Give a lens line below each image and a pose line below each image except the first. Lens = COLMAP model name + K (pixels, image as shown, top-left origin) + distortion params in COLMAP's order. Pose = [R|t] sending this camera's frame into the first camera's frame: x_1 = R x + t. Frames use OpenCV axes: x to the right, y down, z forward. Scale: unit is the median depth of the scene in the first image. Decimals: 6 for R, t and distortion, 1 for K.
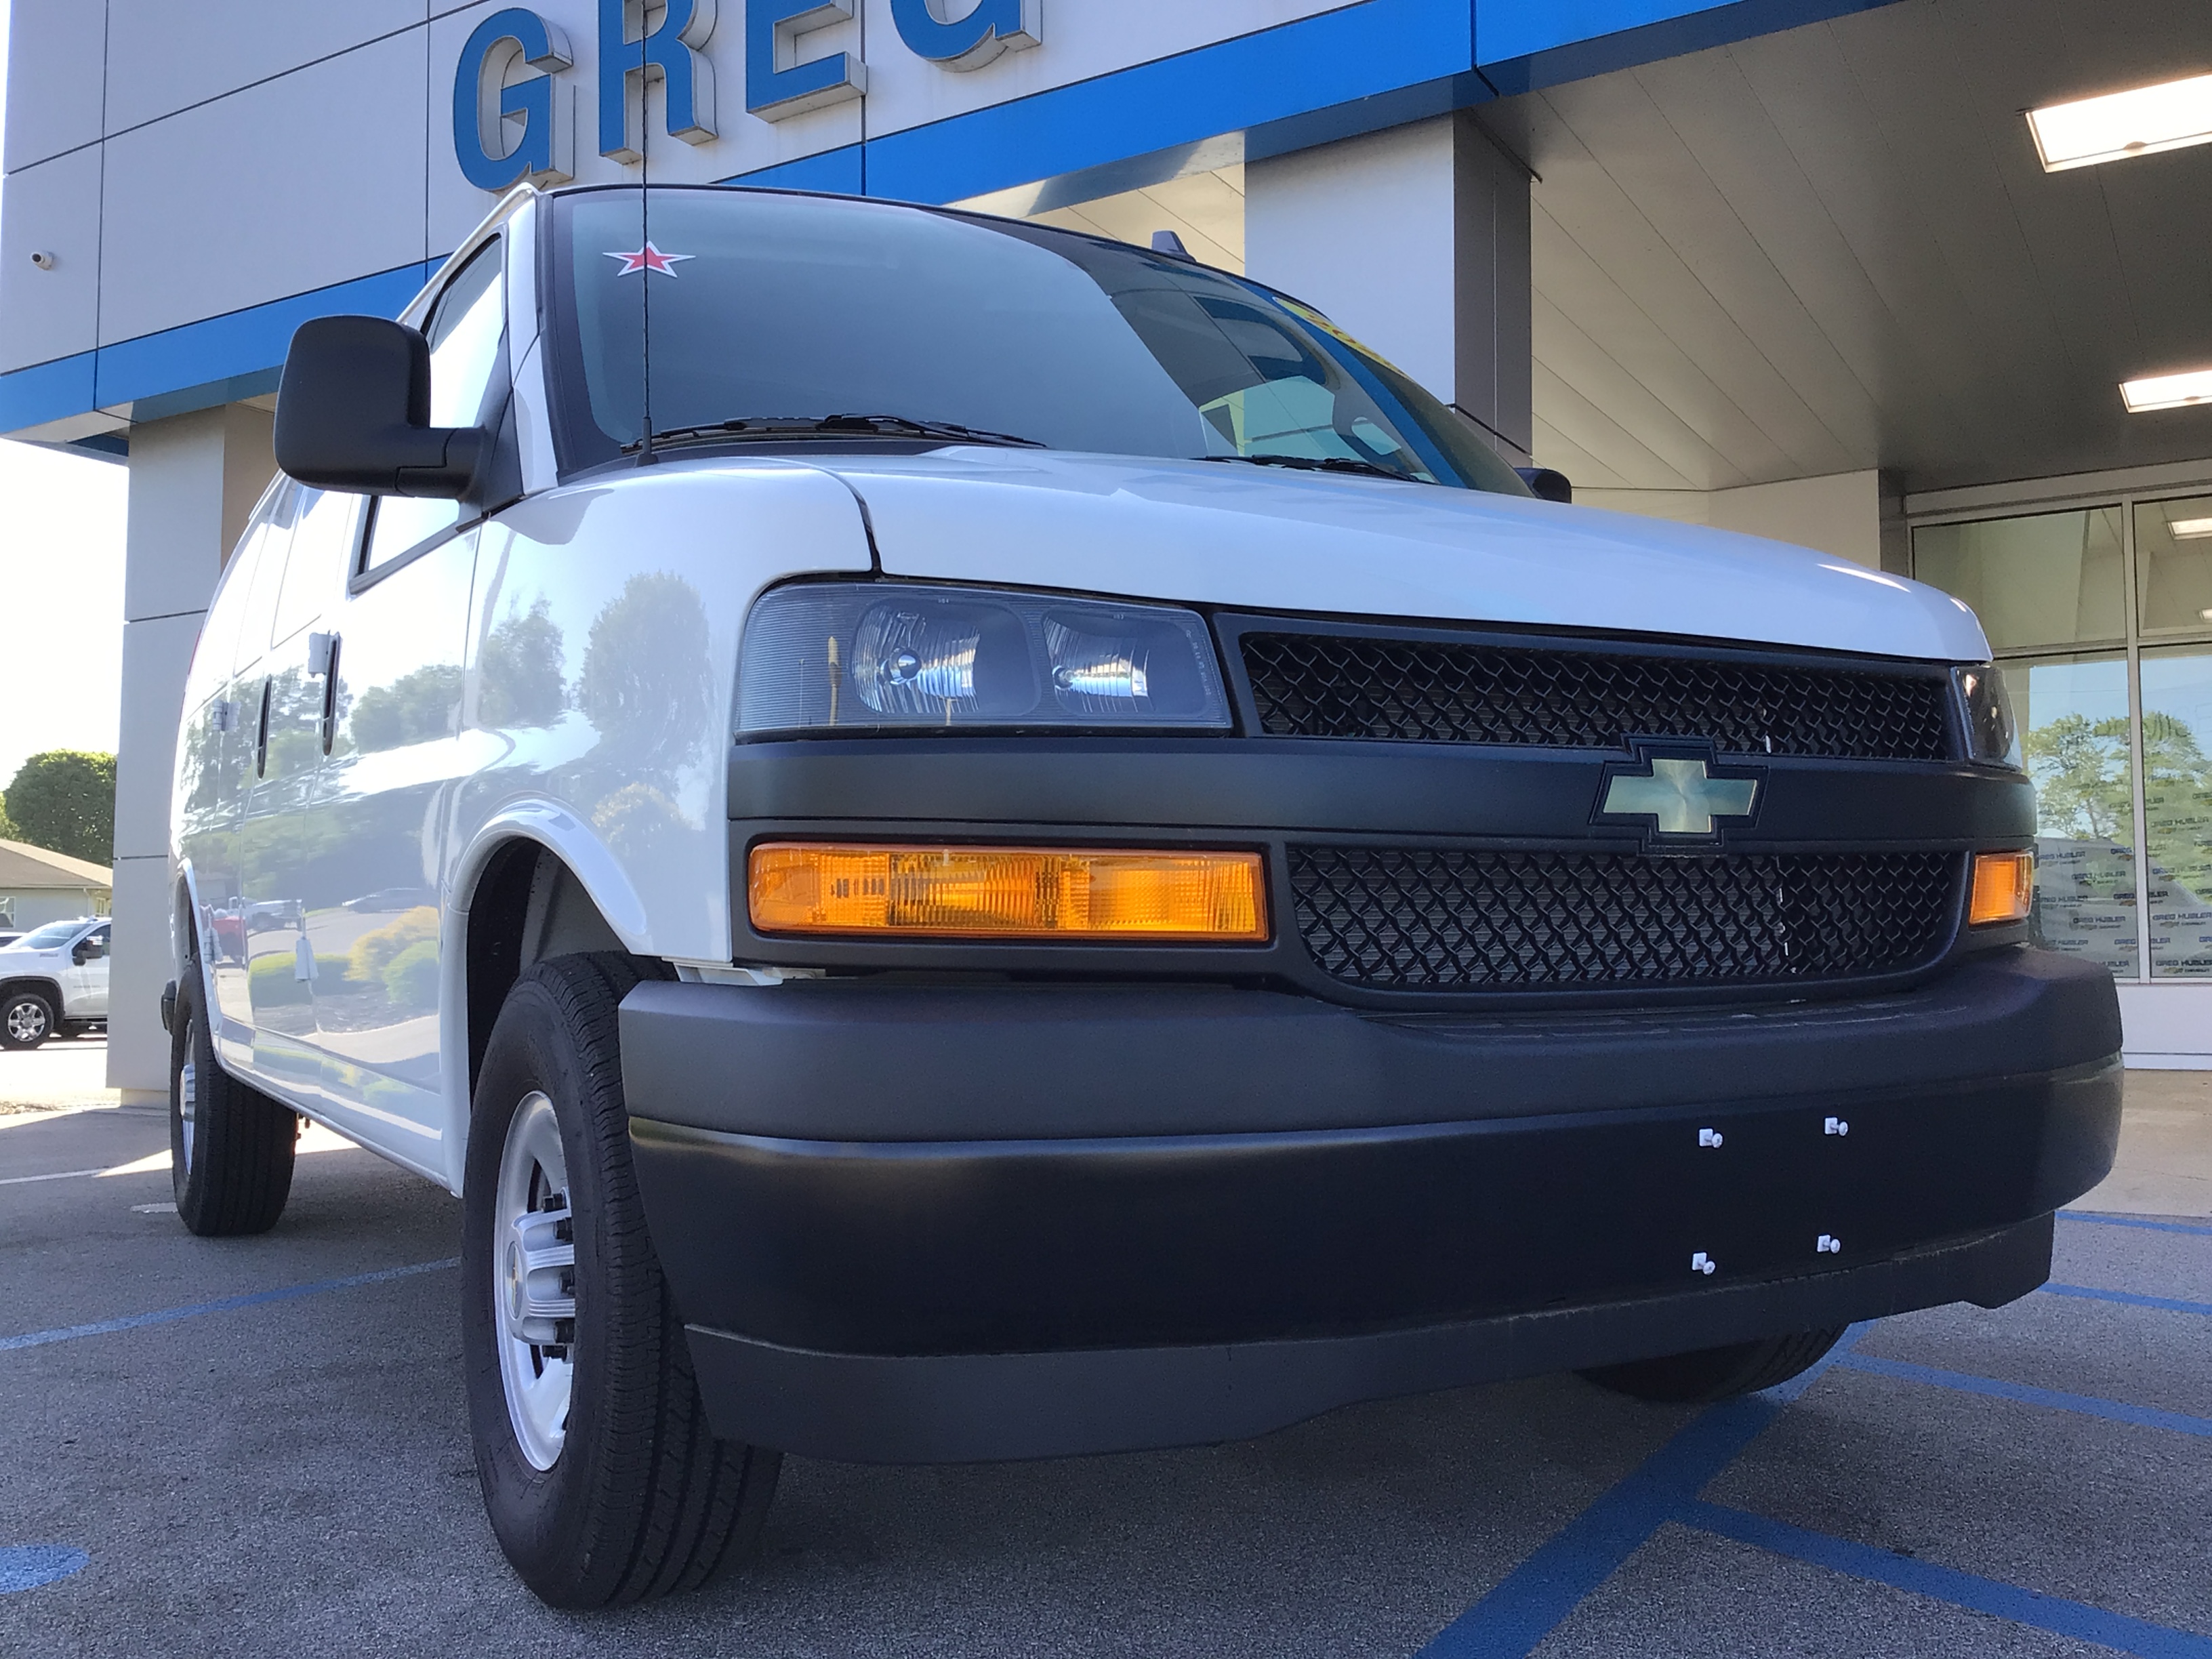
lens RADIAL K [[2011.7, 0, 1113.8], [0, 2011.7, 826.7], [0, 0, 1]] dist [0.035459, 0.000000]
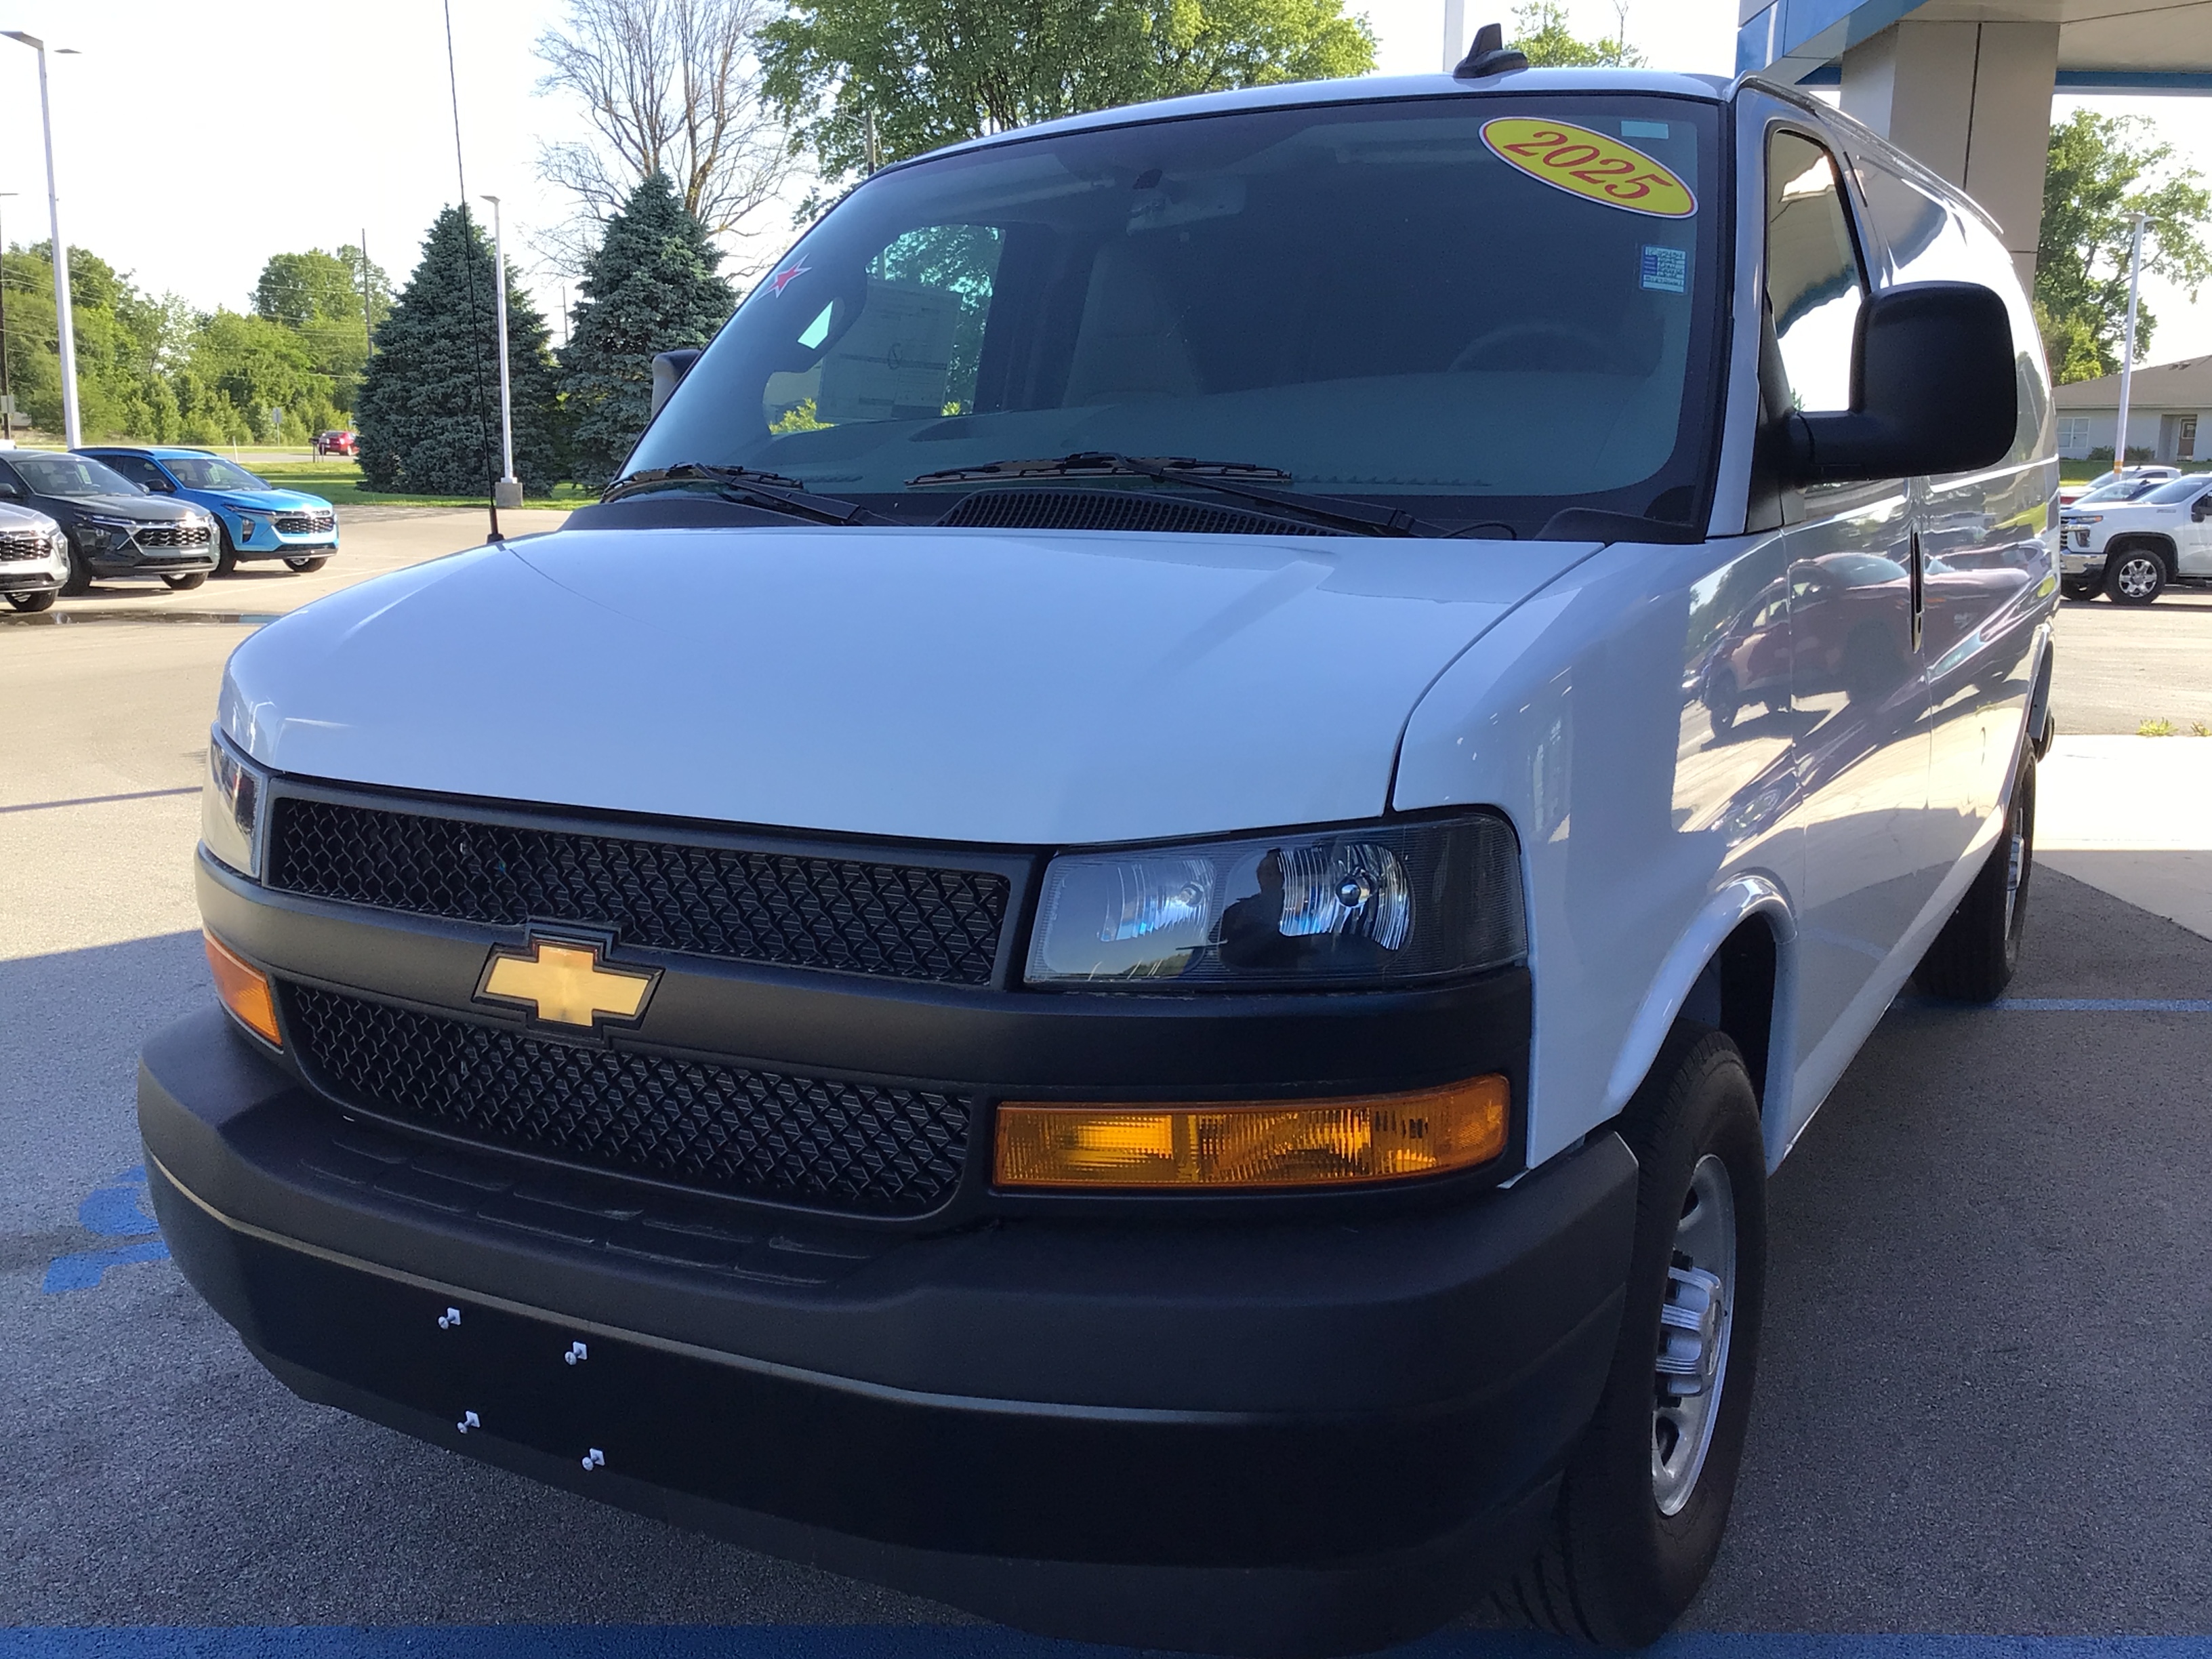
lens RADIAL K [[2011.7, 0, 1139.6], [0, 2011.7, 859.7], [0, 0, 1]] dist [0.035459, 0.000000]
pose [[0.525203, 0.176359, -0.832501, 1.140526], [0.036016, 0.972806, 0.228804, -0.267586], [0.850214, -0.150152, 0.504569, 0.689642]]
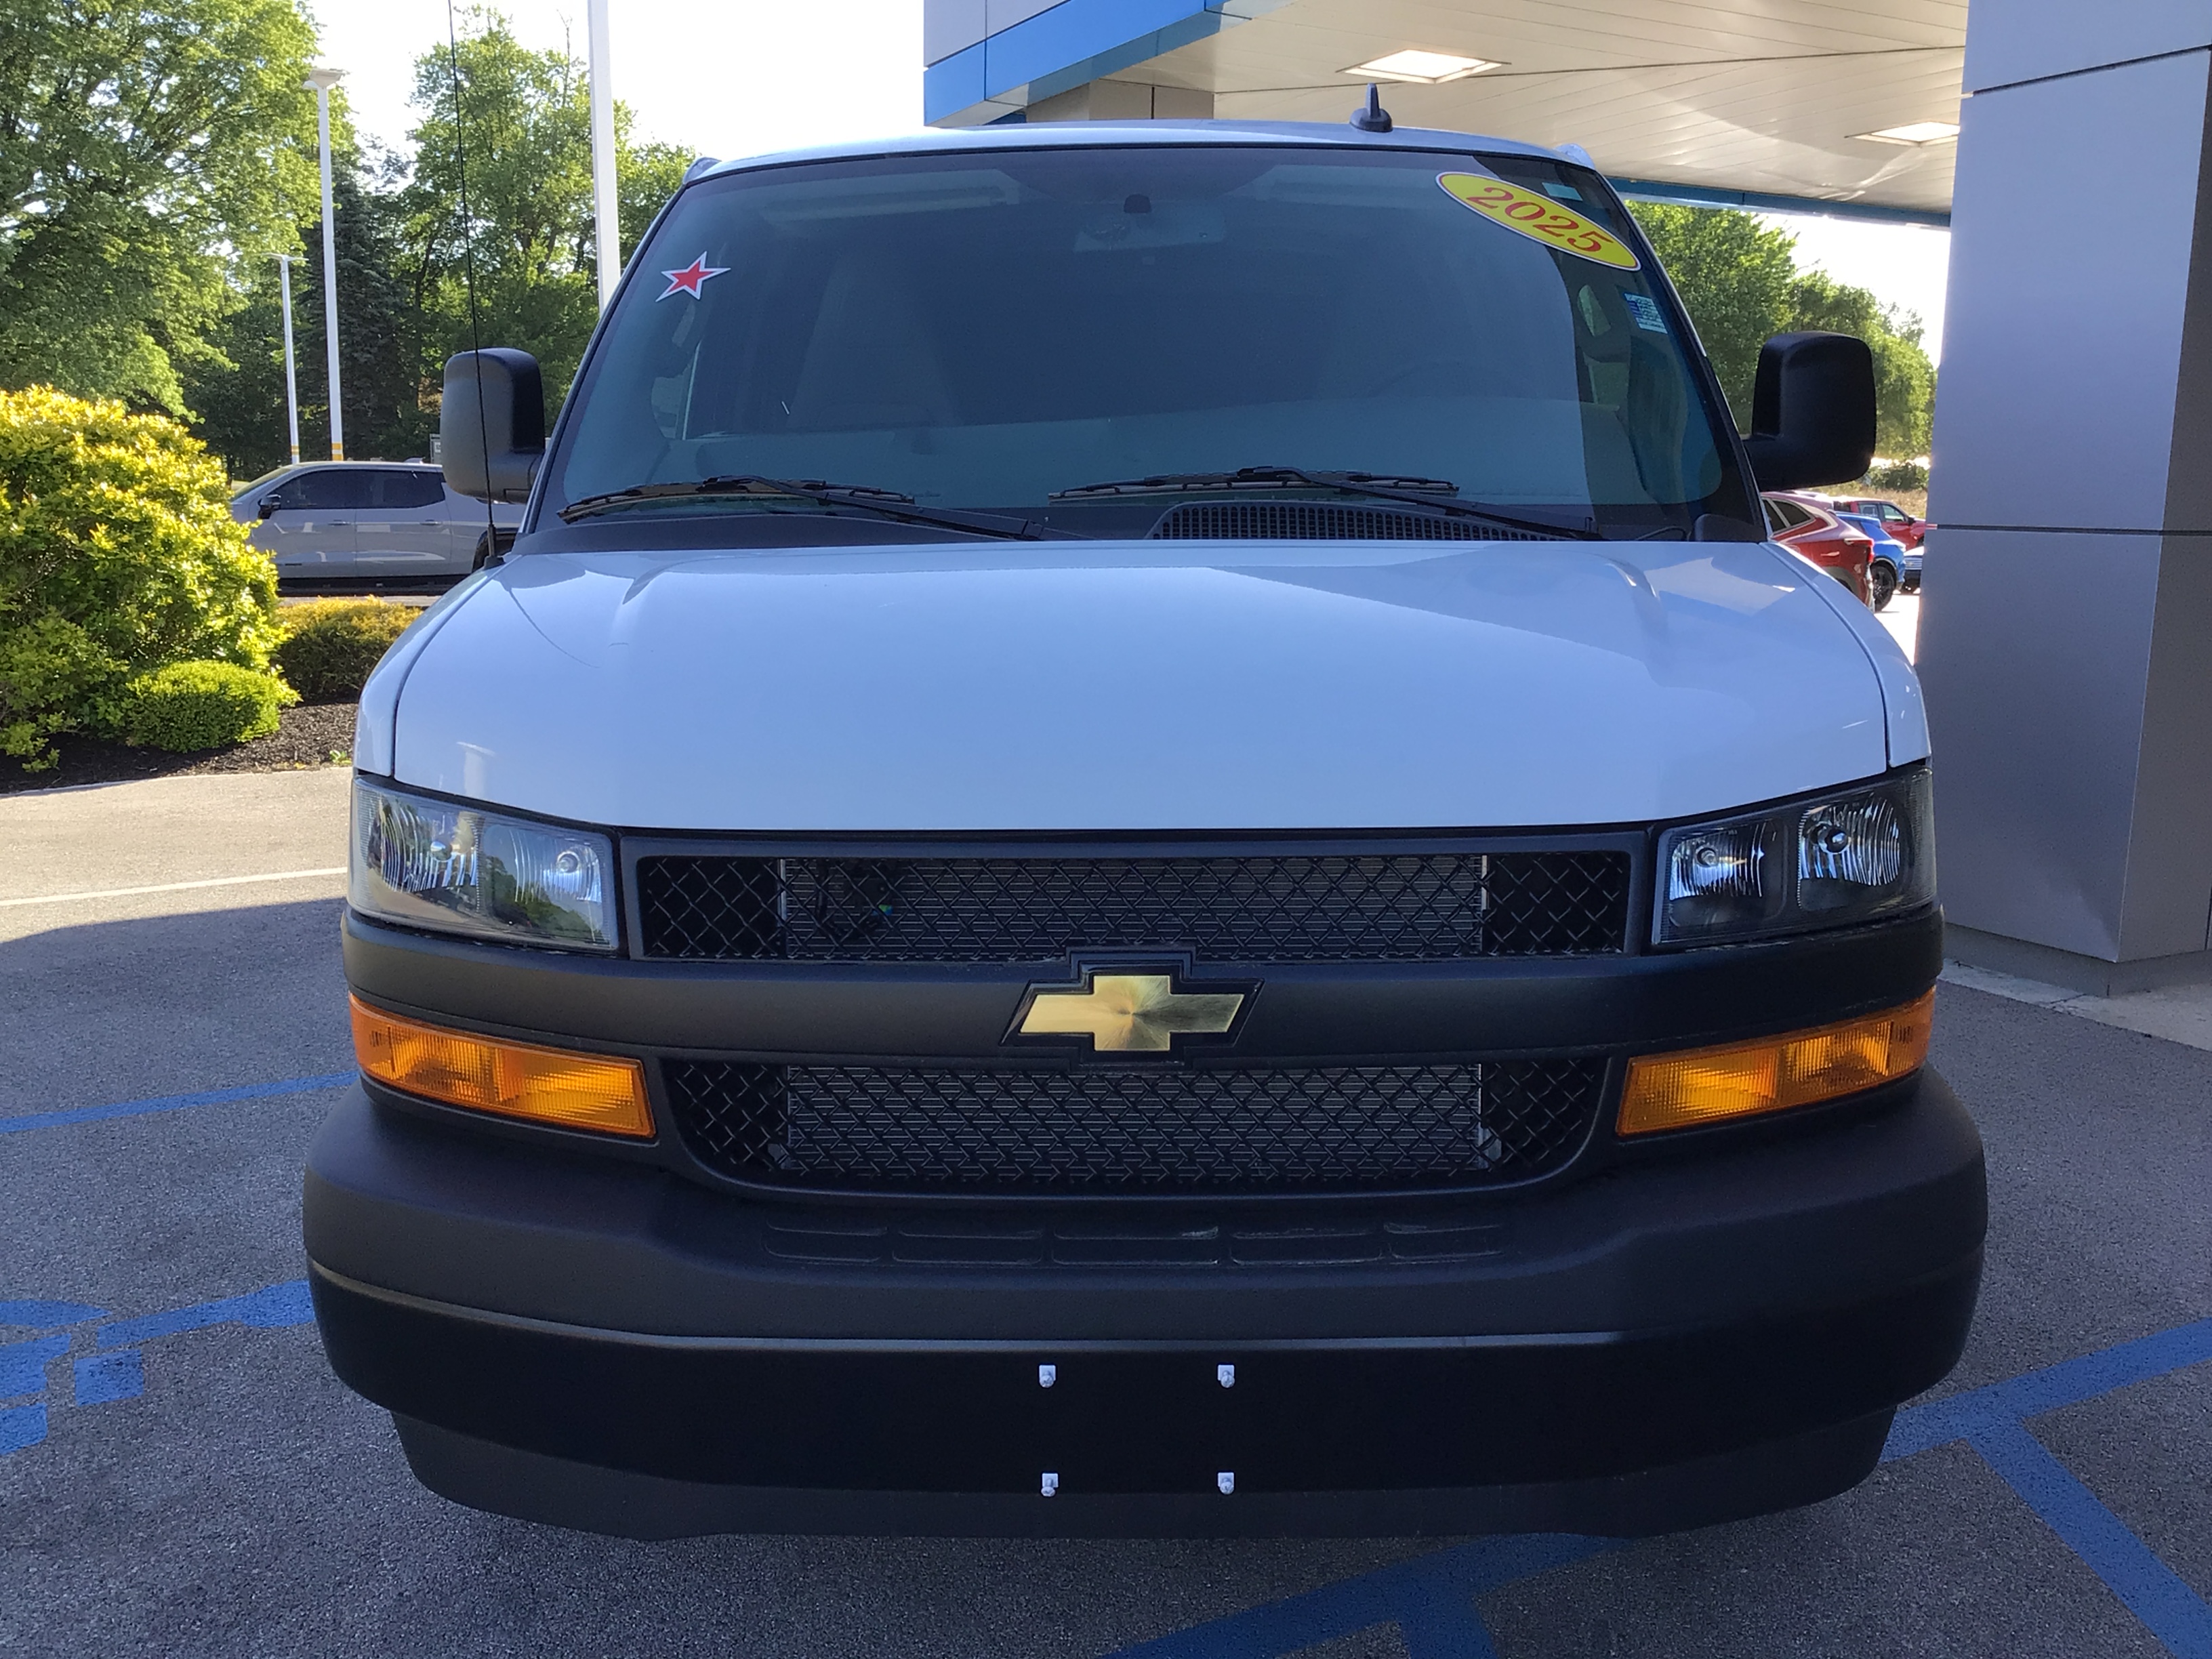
lens RADIAL K [[2011.7, 0, 1126.4], [0, 2011.7, 813.3], [0, 0, 1]] dist [0.035459, 0.000000]
pose [[0.860696, 0.094646, -0.500245, 0.692339], [0.018524, 0.976096, 0.216548, -0.291884], [0.508783, -0.195648, 0.838369, 0.190046]]
